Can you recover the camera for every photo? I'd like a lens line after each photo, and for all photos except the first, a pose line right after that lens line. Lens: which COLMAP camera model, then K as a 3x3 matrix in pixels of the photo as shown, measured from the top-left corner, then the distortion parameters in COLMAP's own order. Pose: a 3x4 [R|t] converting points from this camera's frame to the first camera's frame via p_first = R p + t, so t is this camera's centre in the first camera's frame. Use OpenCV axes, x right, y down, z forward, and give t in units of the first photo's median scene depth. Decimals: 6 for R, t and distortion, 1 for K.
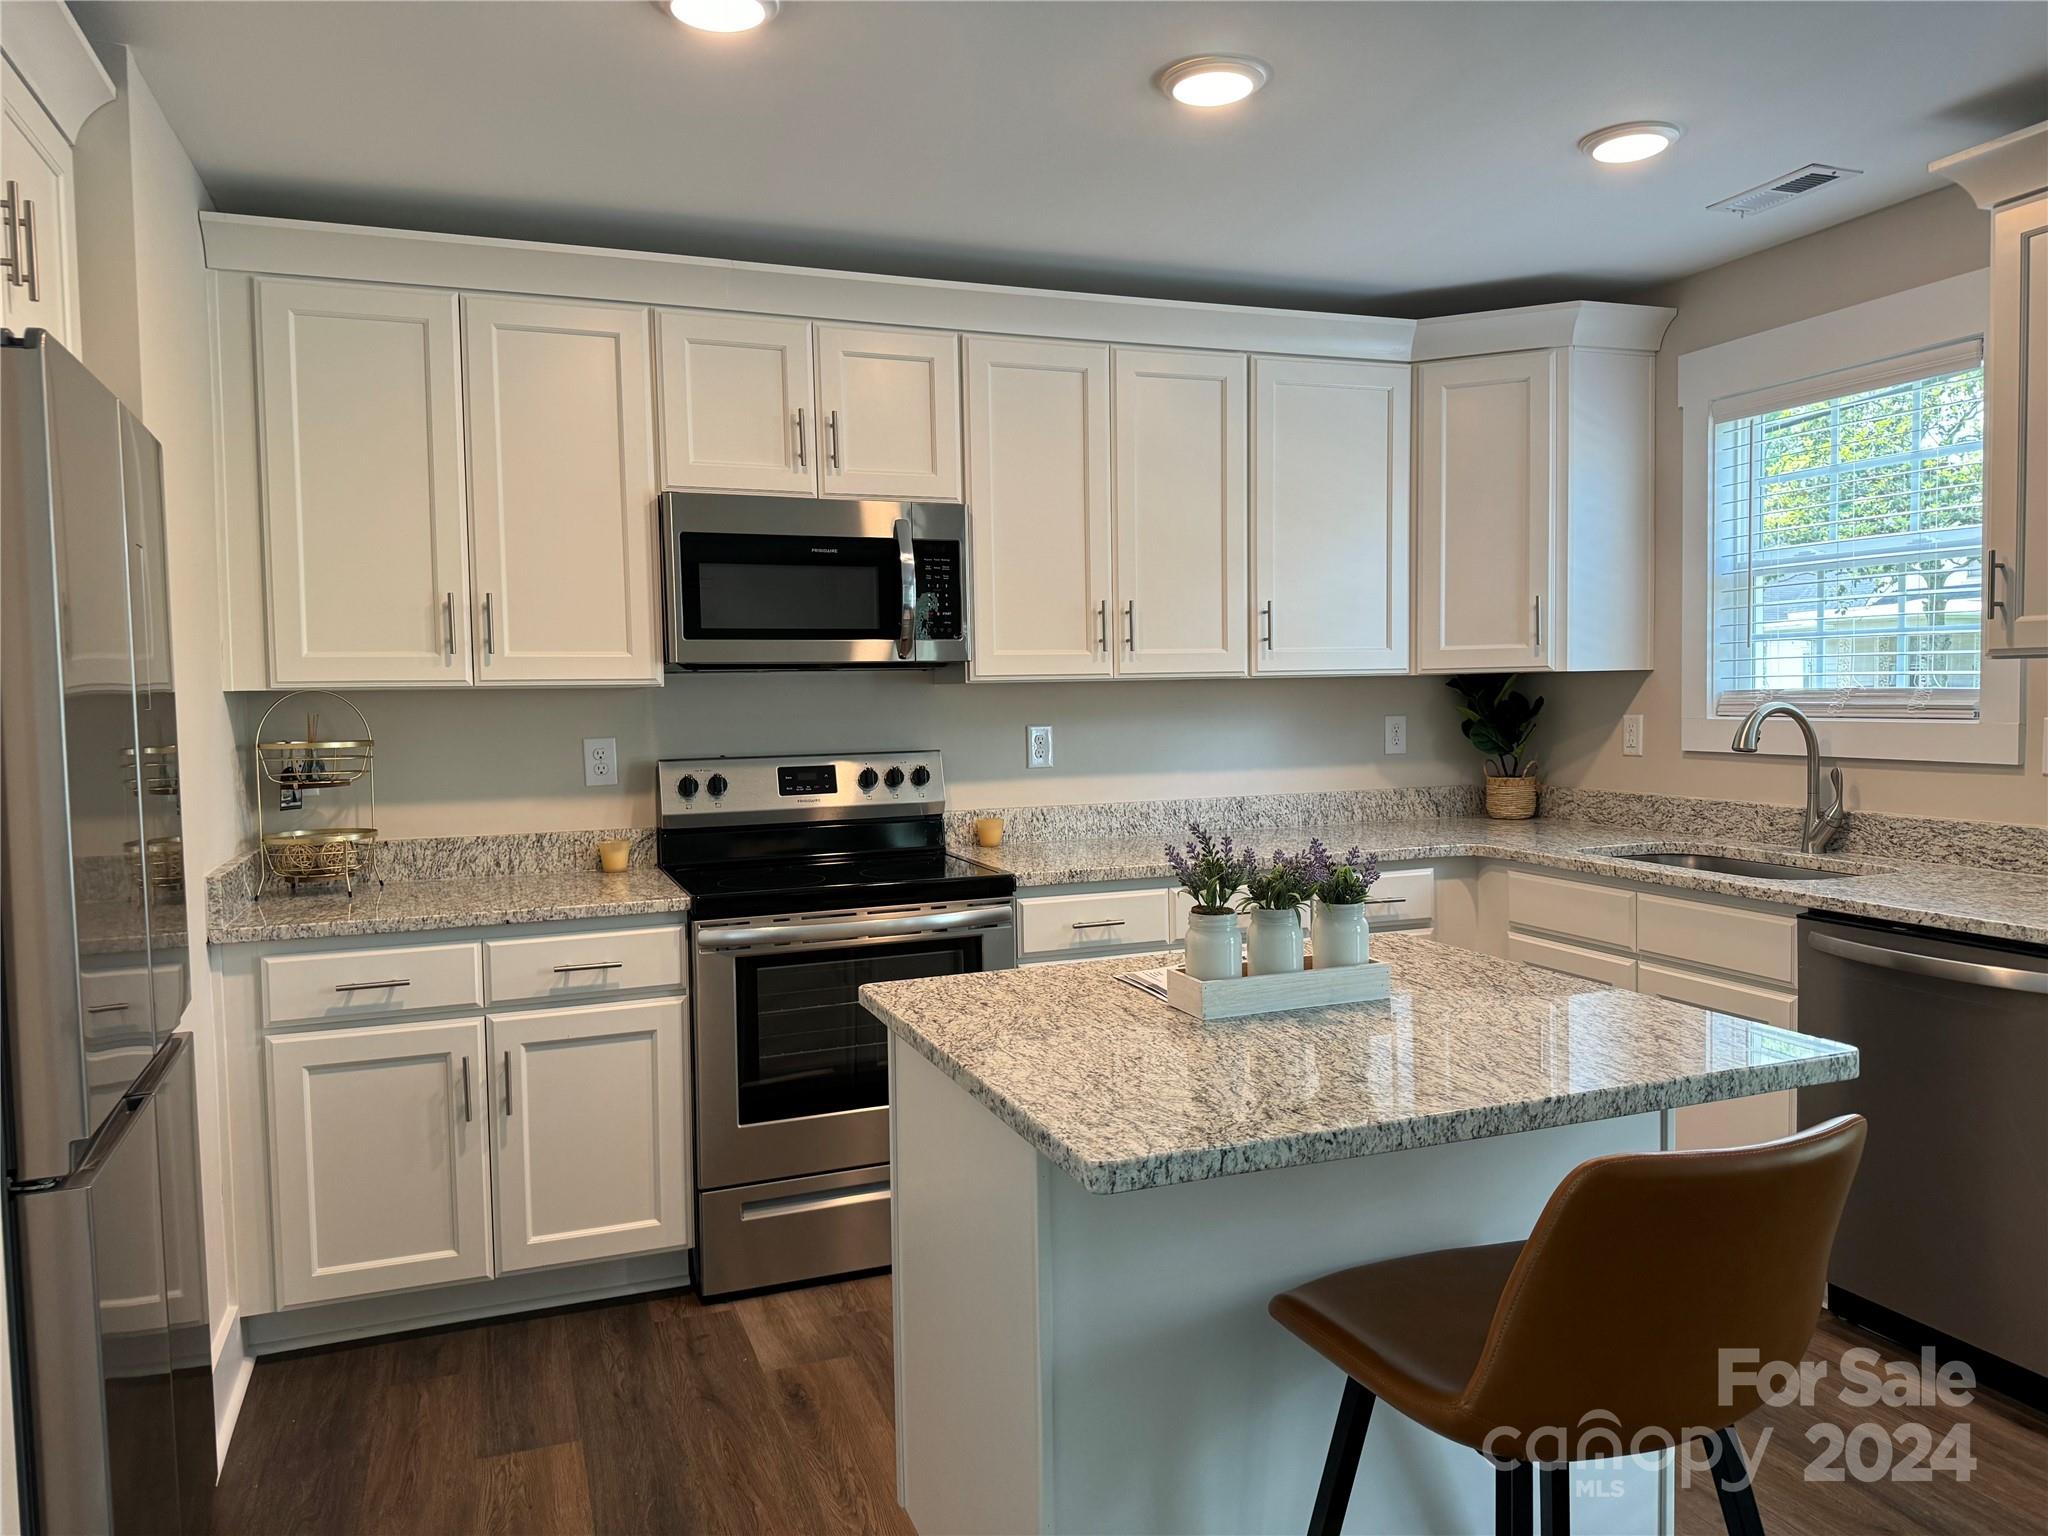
lens RADIAL K [[1439.9, 0, 1041.1], [0, 1439.9, 770.2], [0, 0, 1]] dist [0.060153, -0.058981]
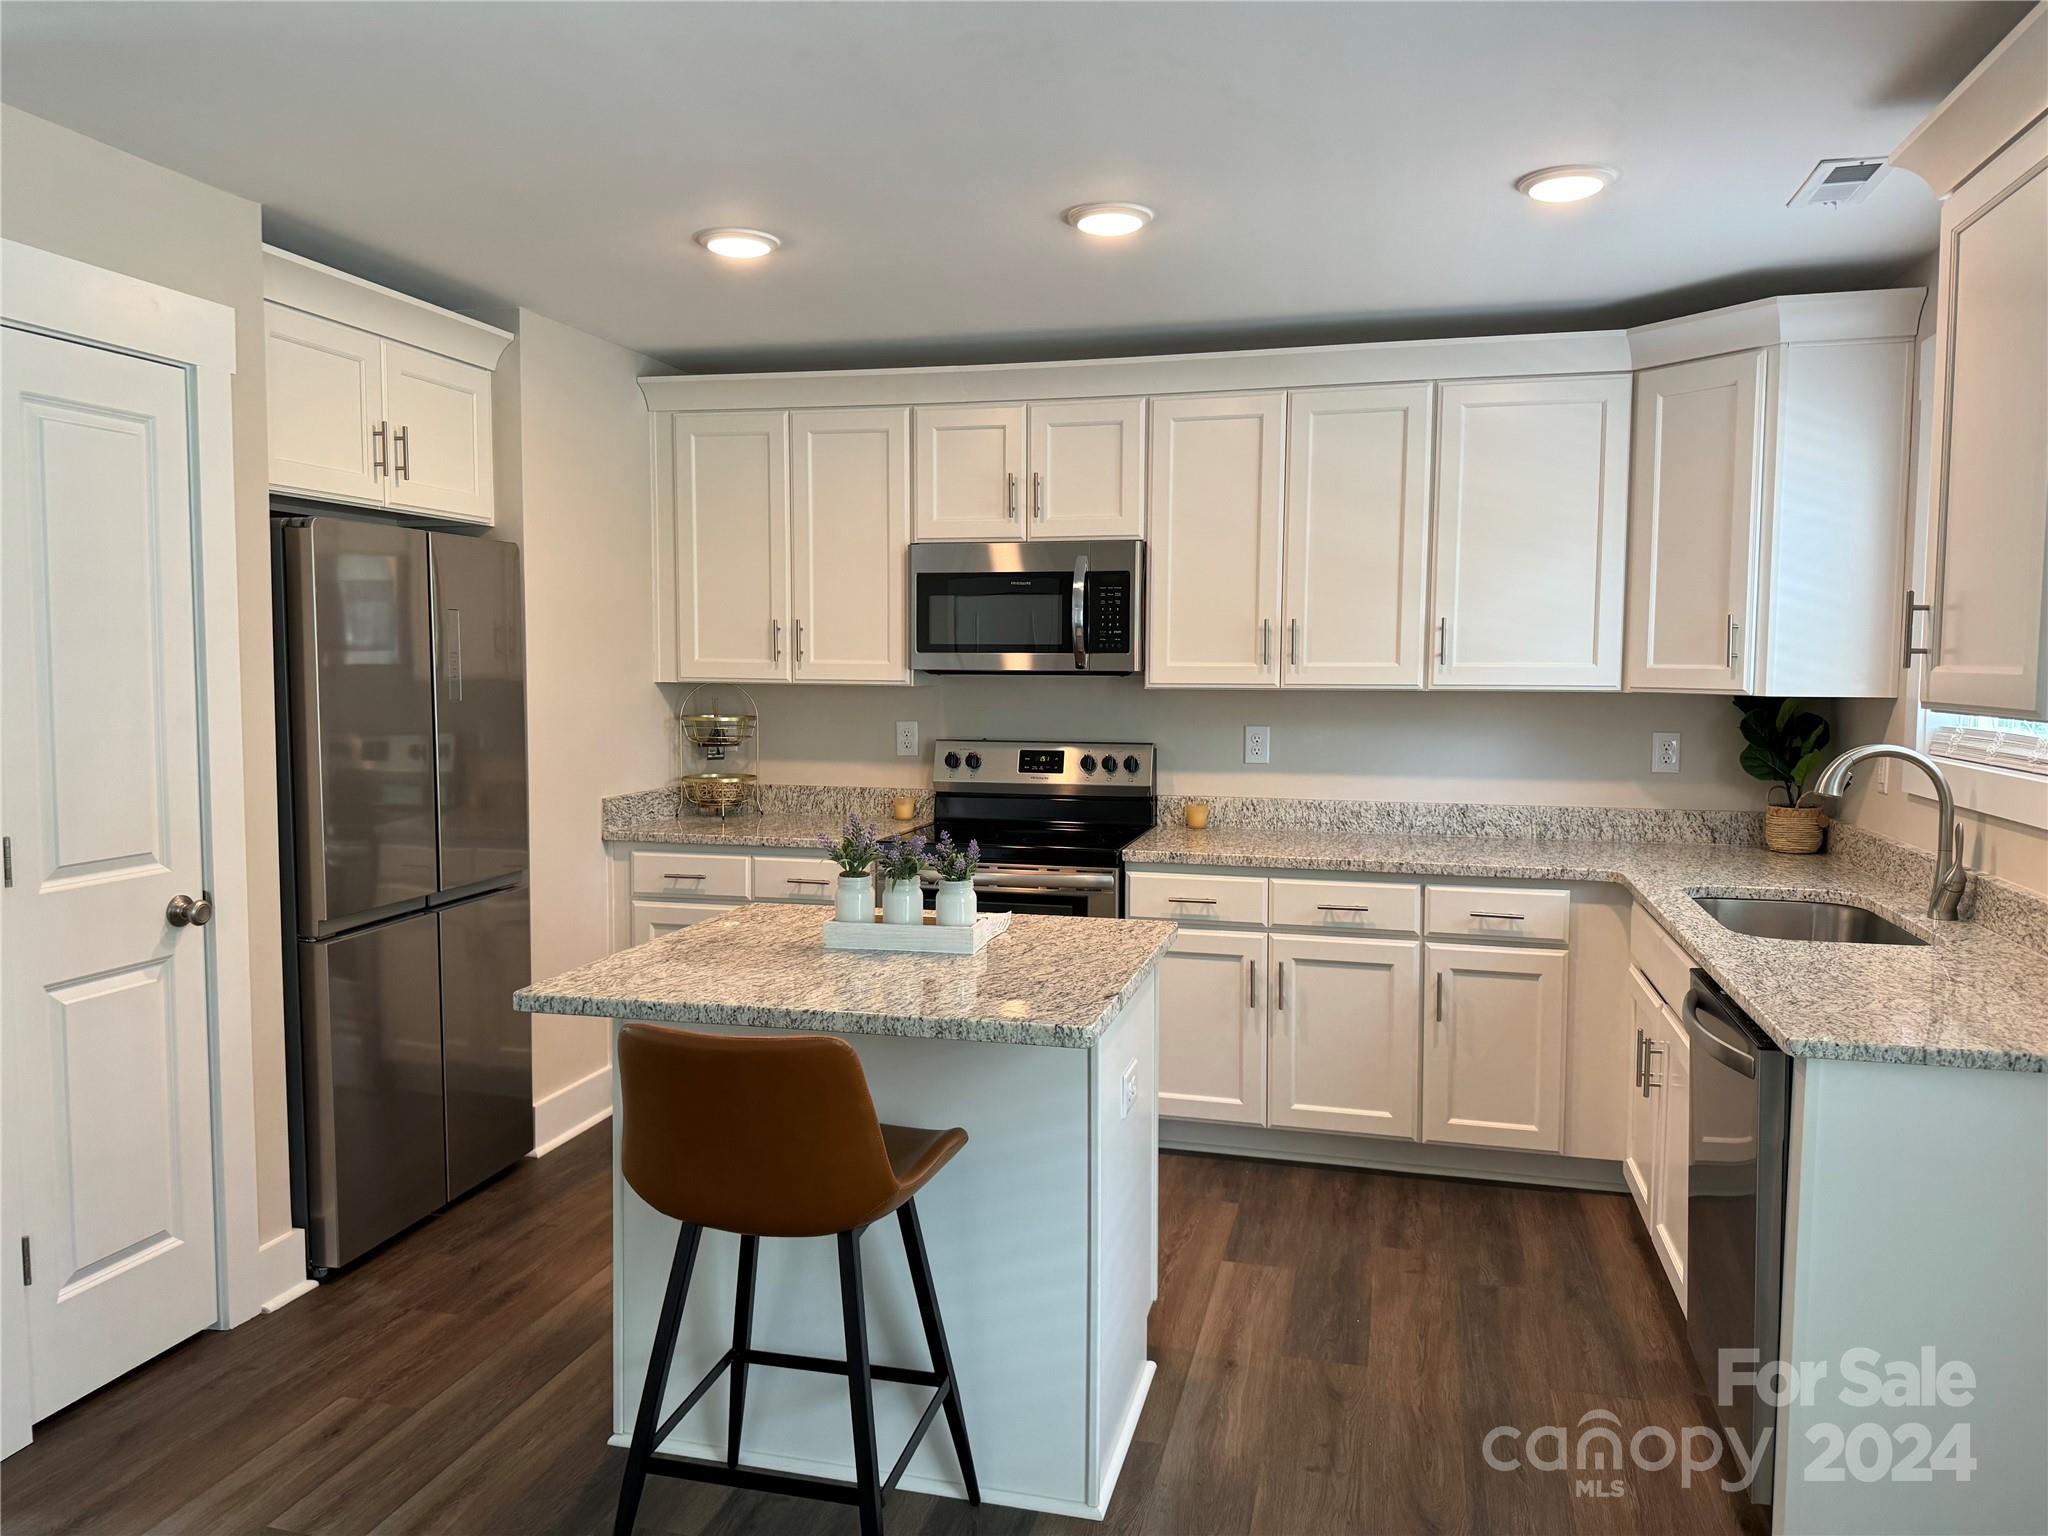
lens RADIAL K [[1439.9, 0, 1030.4], [0, 1439.9, 760.9], [0, 0, 1]] dist [0.060153, -0.058981]
pose [[0.812555, 0.063609, -0.579403, 0.570440], [-0.052622, 0.997974, 0.035764, -0.038951], [0.580504, 0.001429, 0.814256, -0.028685]]
